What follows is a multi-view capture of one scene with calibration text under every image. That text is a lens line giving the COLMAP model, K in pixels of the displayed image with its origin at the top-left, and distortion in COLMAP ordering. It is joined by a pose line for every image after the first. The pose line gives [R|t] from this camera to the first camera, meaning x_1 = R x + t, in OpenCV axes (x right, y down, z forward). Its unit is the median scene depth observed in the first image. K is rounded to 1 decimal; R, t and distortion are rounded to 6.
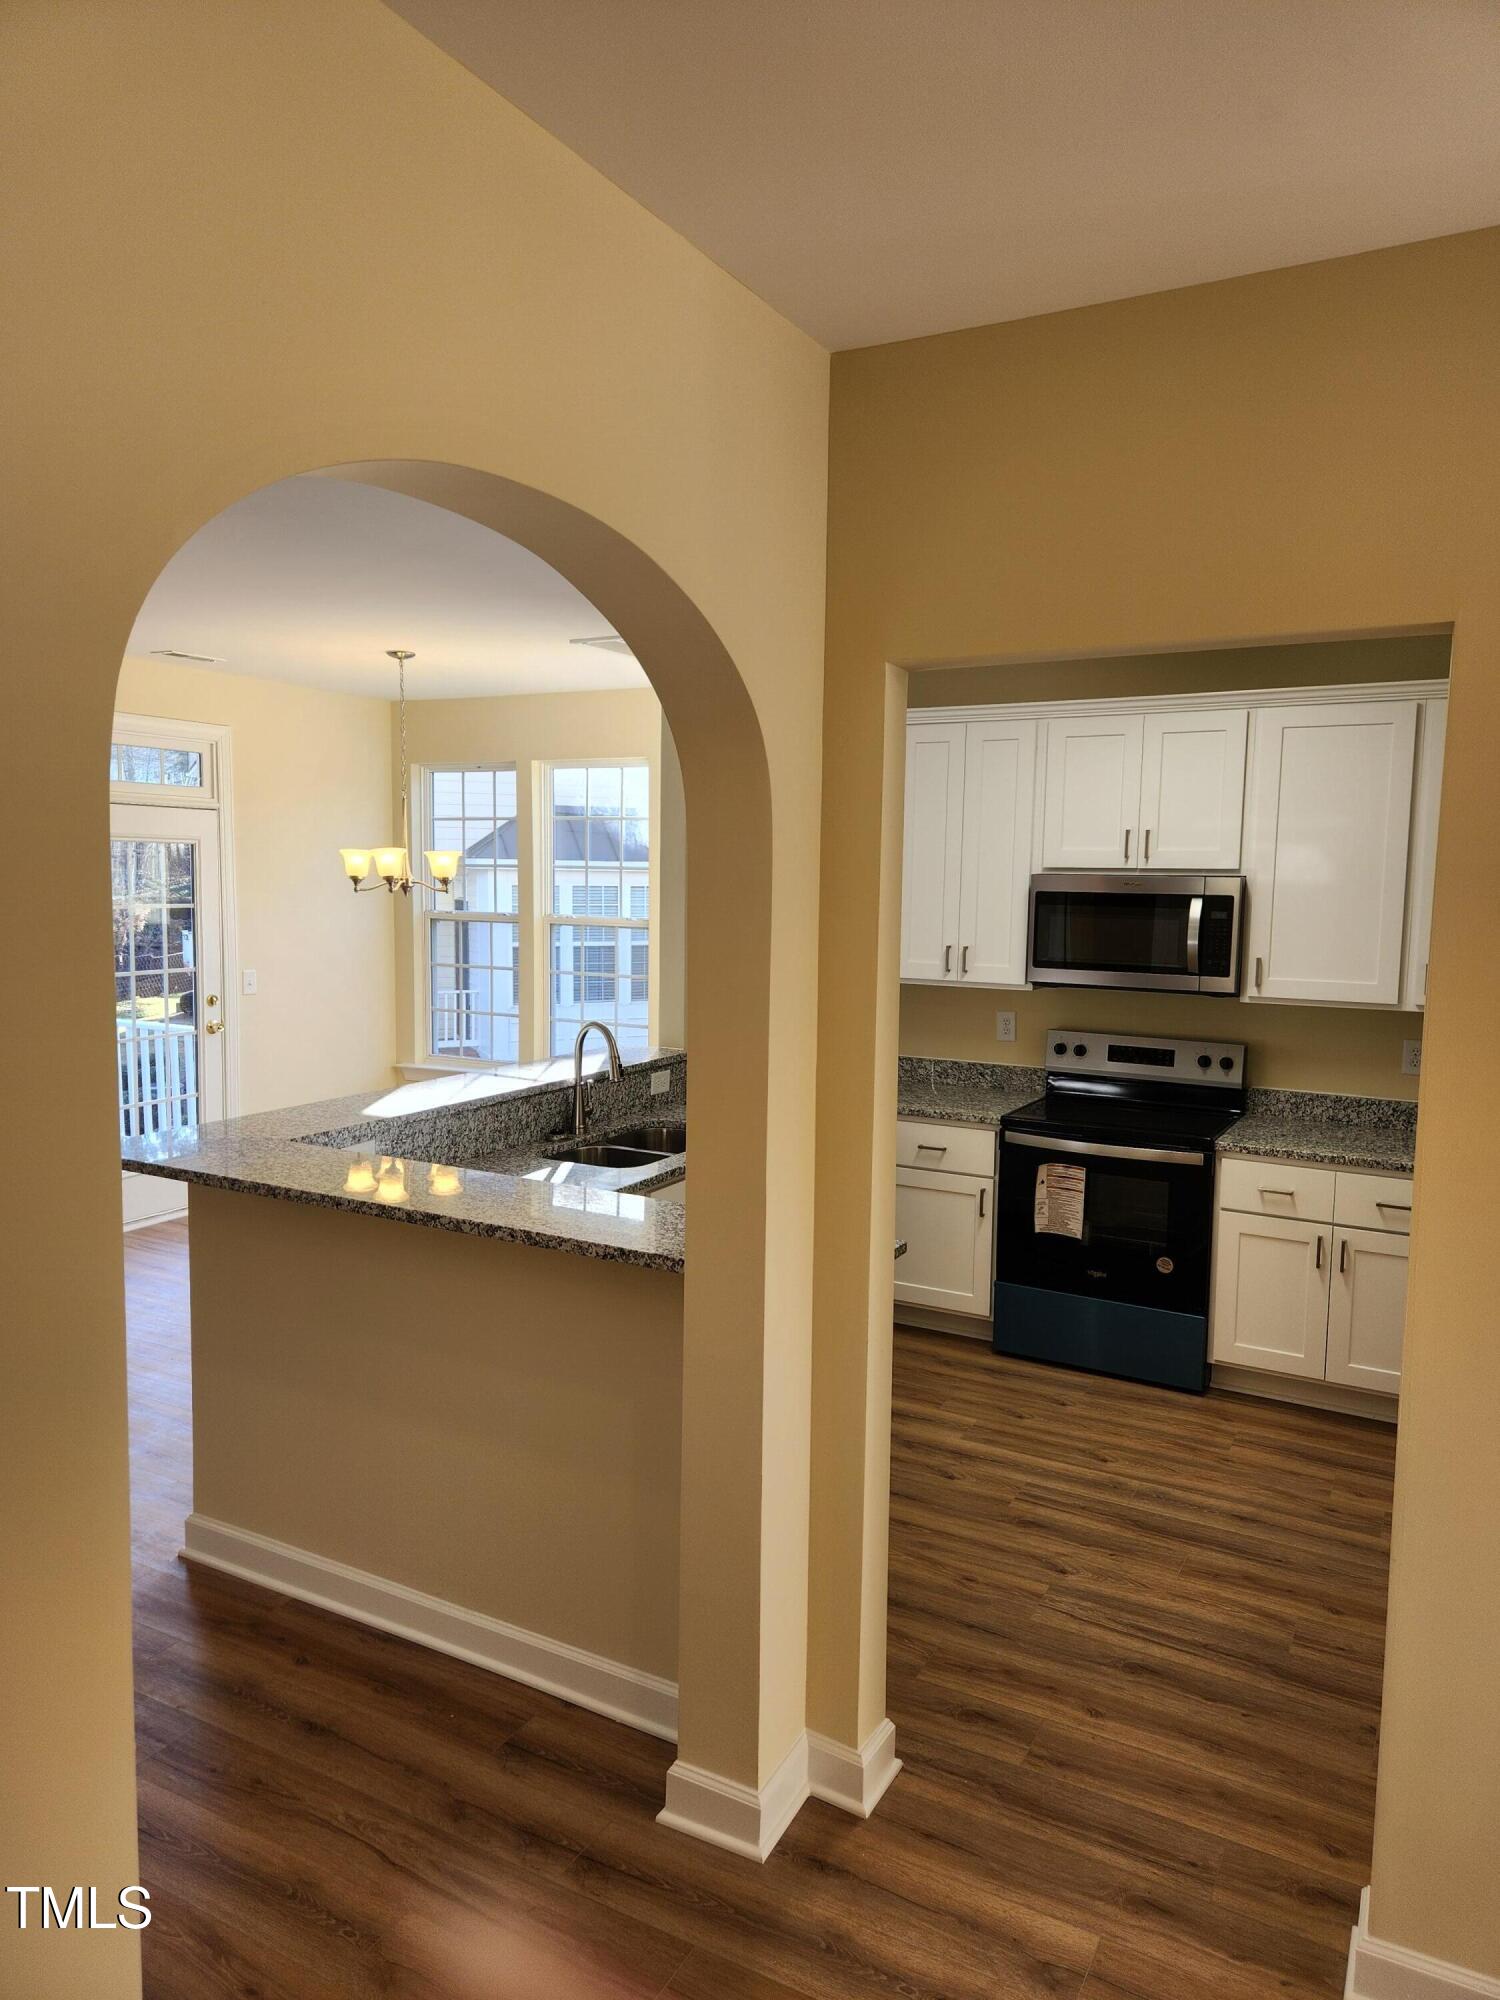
lens RADIAL K [[1328.1, 0, 753.3], [0, 1328.1, 1013.5], [0, 0, 1]] dist [0.079636, -0.073118]
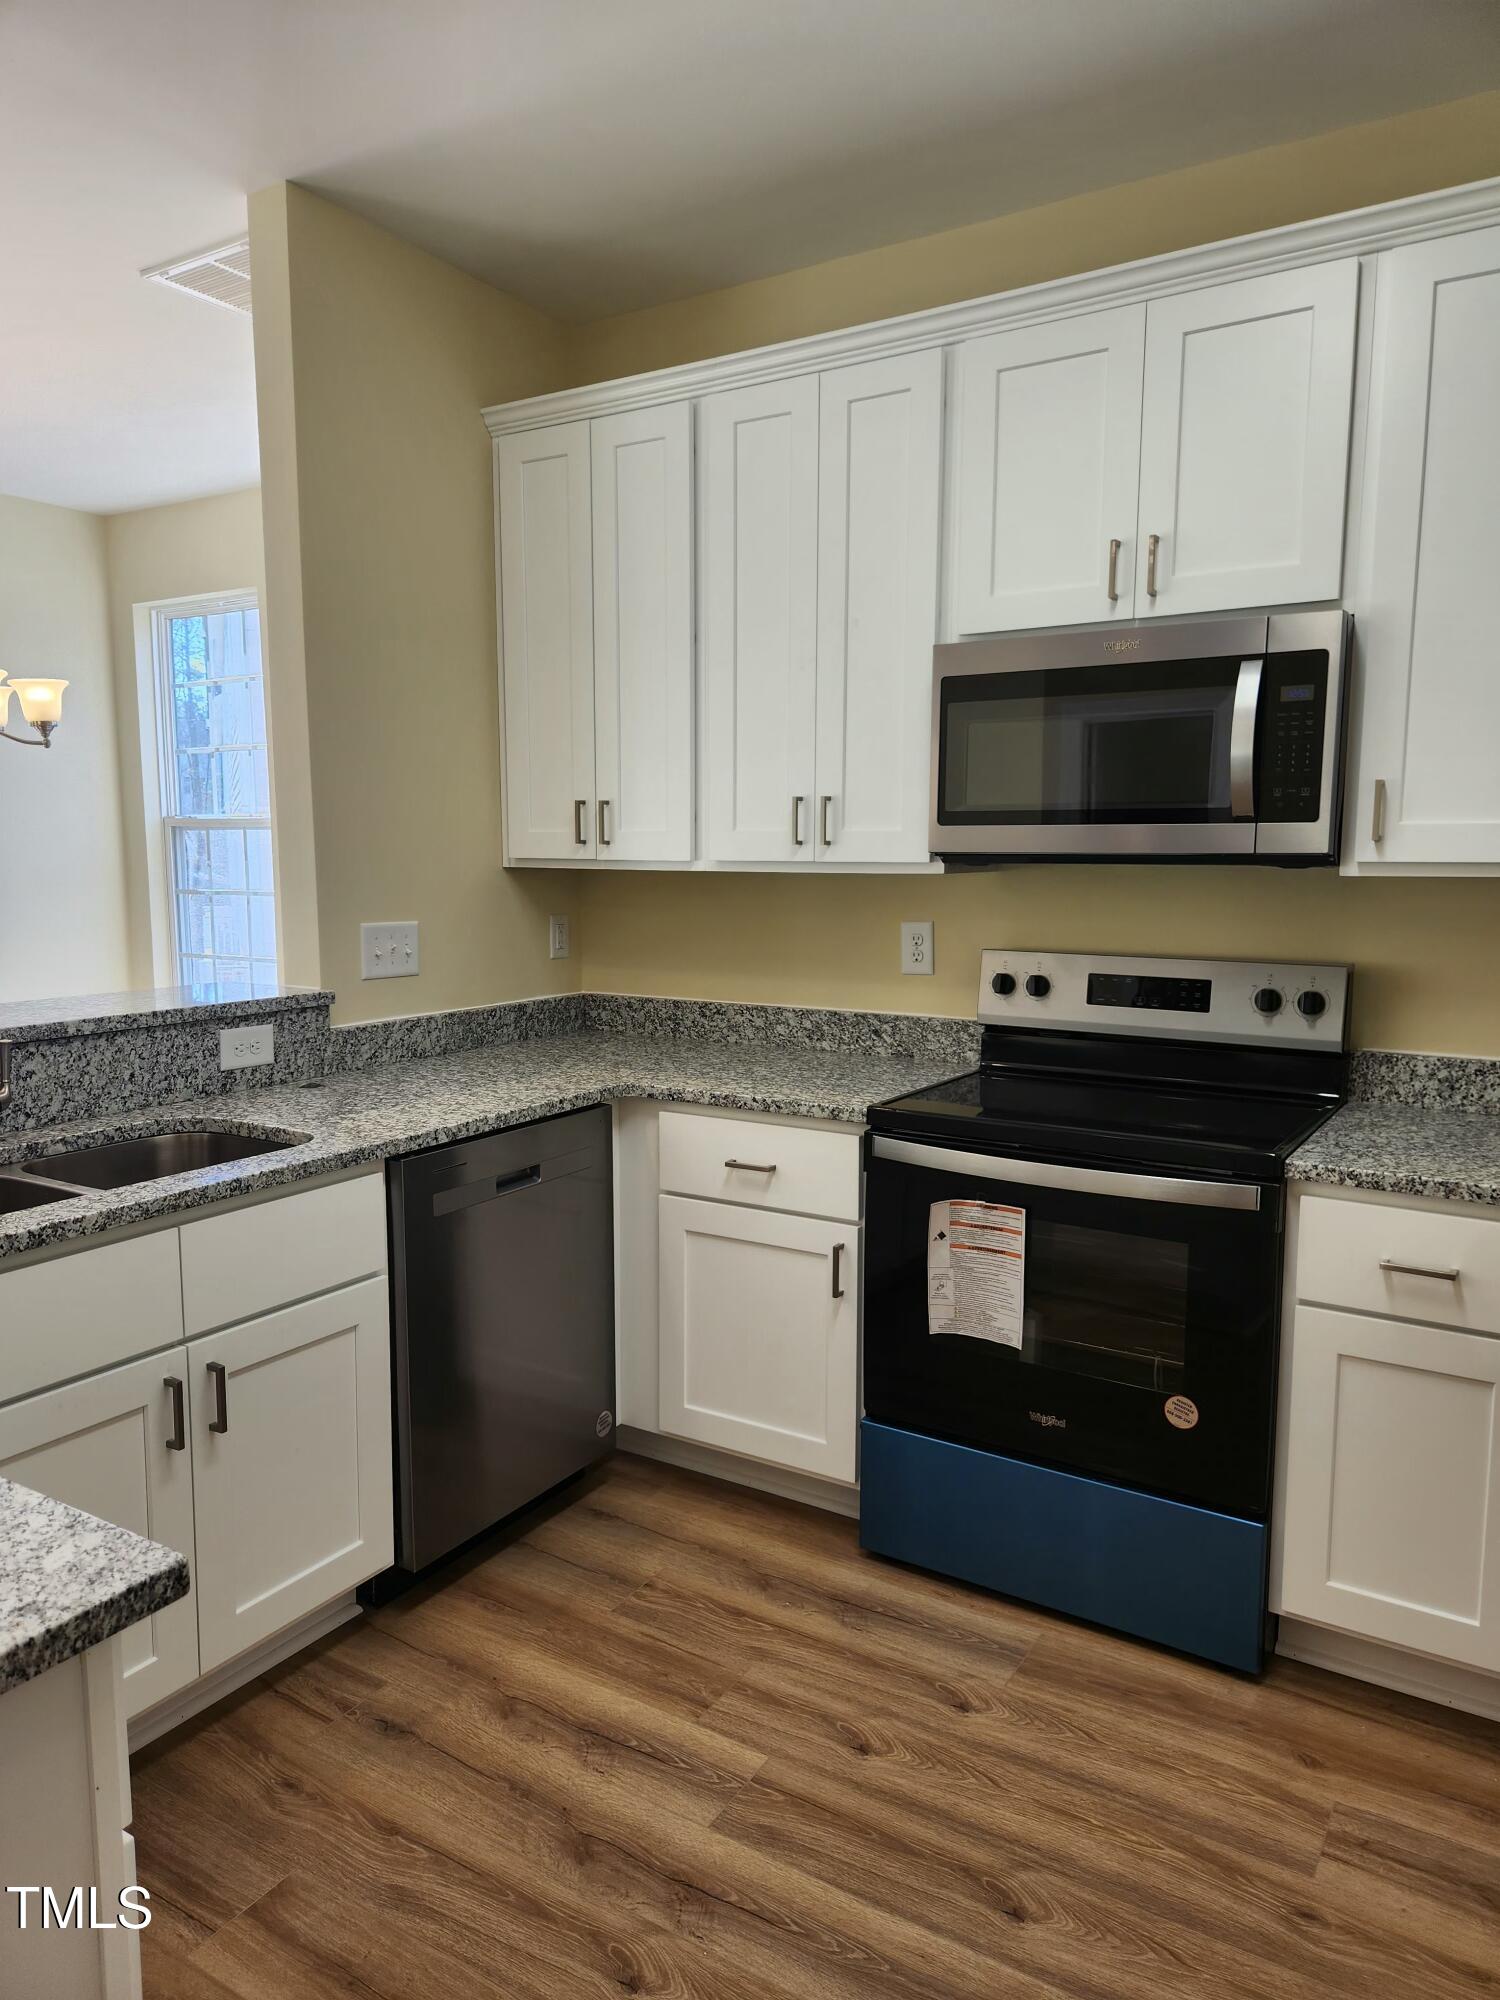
lens RADIAL K [[1342.5, 0, 748.0], [0, 1342.5, 1022.5], [0, 0, 1]] dist [0.076600, -0.076509]
pose [[0.998315, -0.005876, -0.057731, 0.171583], [0.006969, 0.999800, 0.018765, 0.034378], [0.057609, -0.019136, 0.998156, 0.479733]]
